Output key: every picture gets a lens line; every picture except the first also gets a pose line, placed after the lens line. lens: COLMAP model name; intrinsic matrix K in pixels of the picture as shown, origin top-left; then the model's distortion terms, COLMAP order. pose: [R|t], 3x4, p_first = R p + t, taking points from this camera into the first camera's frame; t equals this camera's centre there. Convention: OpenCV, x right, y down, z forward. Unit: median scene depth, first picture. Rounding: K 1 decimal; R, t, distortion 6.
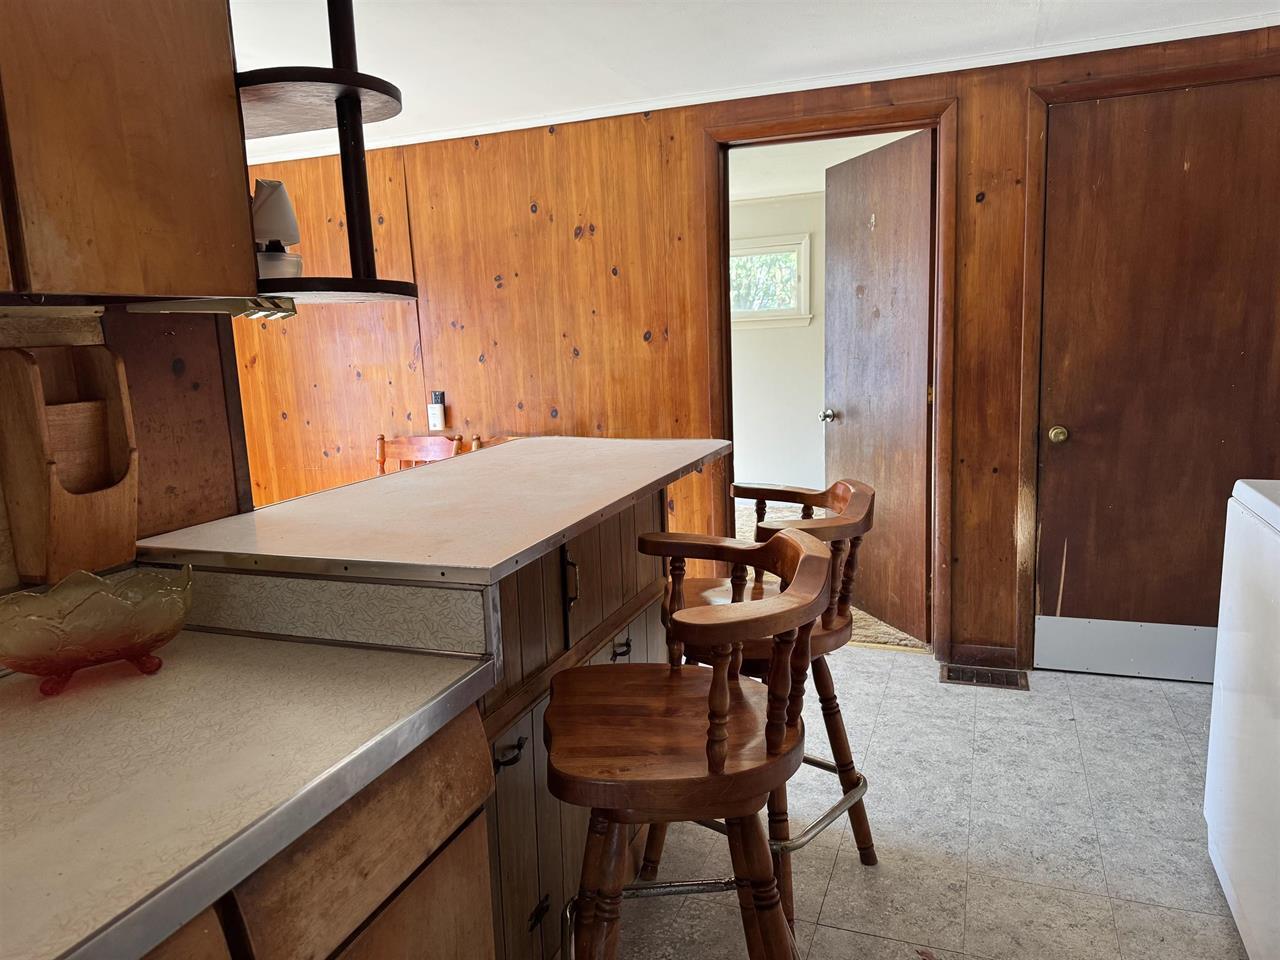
lens RADIAL K [[892.3, 0, 626.8], [0, 892.3, 487.8], [0, 0, 1]] dist [0.051503, -0.010389]
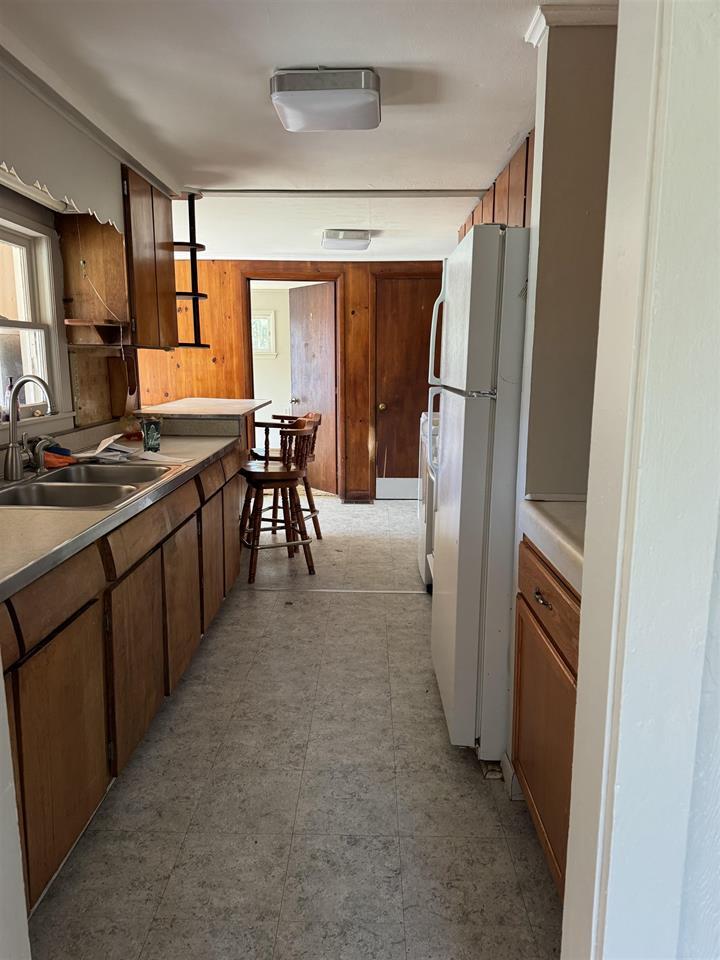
lens RADIAL K [[669.3, 0, 364.6], [0, 669.3, 484.0], [0, 0, 1]] dist [0.051503, -0.010389]
pose [[0.932697, -0.018340, 0.360195, -0.257935], [0.014706, 0.999810, 0.012826, 0.131827], [-0.360361, -0.006666, 0.932789, -0.749869]]
